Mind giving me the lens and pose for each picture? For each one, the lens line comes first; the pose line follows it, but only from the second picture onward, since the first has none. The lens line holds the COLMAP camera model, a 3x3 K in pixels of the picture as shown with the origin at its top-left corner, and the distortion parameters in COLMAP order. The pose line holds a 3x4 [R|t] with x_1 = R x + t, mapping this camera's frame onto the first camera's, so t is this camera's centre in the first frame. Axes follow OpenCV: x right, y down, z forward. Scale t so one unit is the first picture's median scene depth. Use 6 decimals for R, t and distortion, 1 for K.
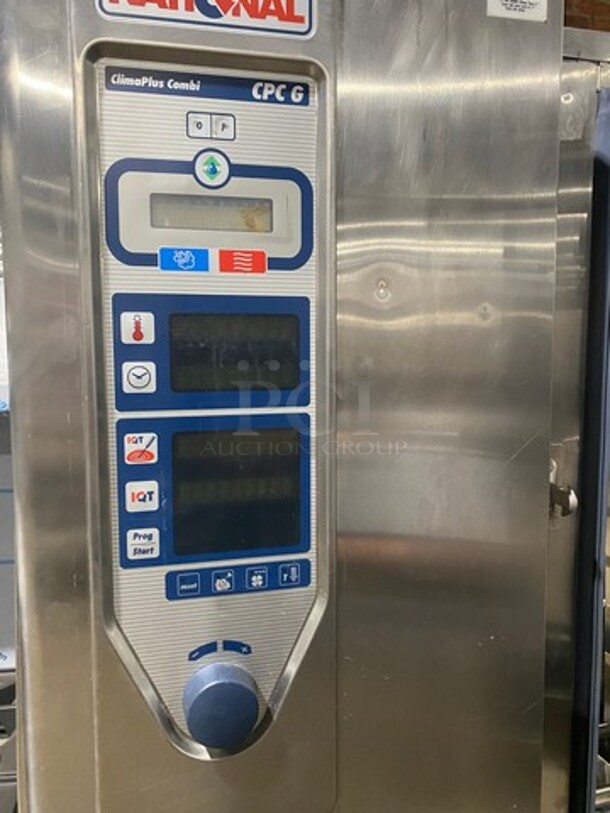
lens RADIAL K [[598.7, 0, 305.0], [0, 598.7, 406.5], [0, 0, 1]] dist [0.003341, -0.004271]
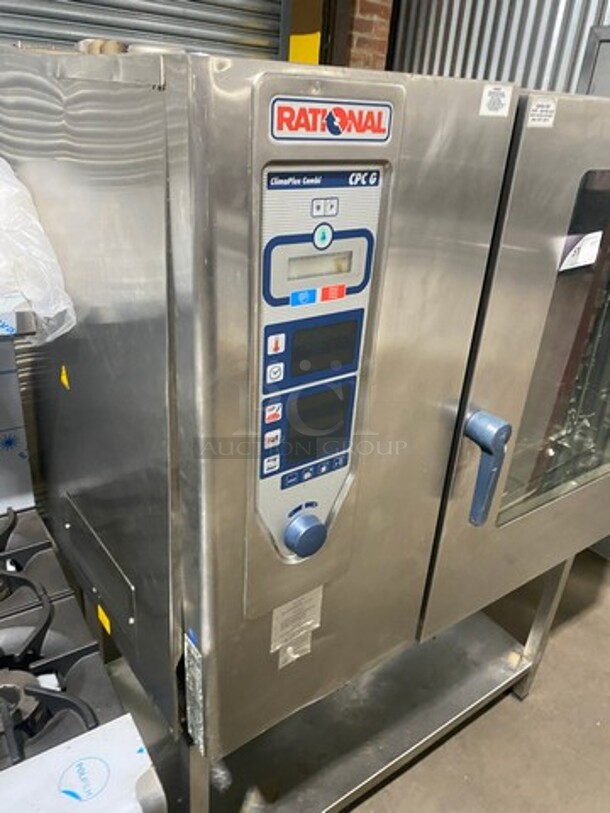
lens RADIAL K [[598.7, 0, 305.0], [0, 598.7, 406.5], [0, 0, 1]] dist [0.003341, -0.004271]
pose [[0.921139, -0.123069, 0.369265, -0.791263], [-0.031171, 0.922327, 0.385152, -0.572774], [-0.387984, -0.366289, 0.845755, -0.395909]]
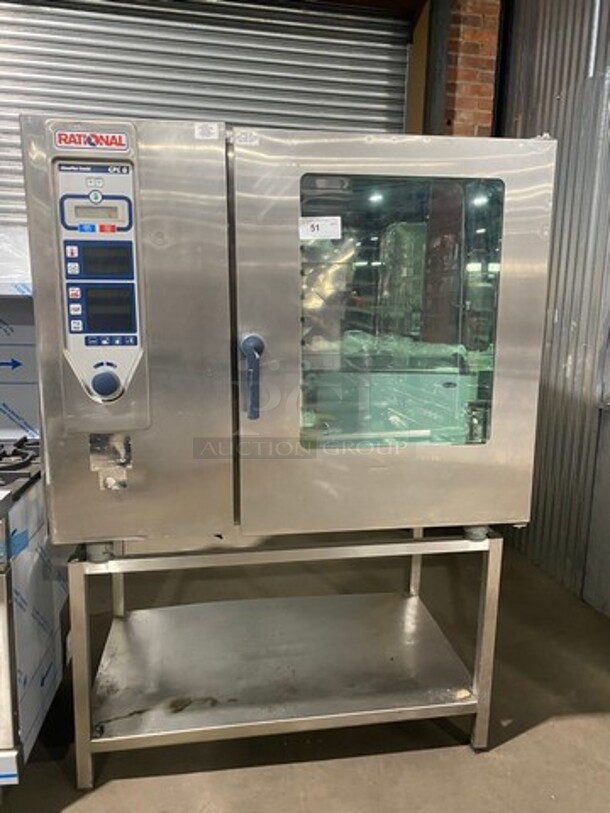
lens RADIAL K [[598.7, 0, 305.0], [0, 598.7, 406.5], [0, 0, 1]] dist [0.003341, -0.004271]
pose [[0.999005, 0.012938, -0.042677, 1.007361], [-0.009337, 0.996462, 0.083526, 0.374836], [0.043607, -0.083045, 0.995591, -1.968310]]
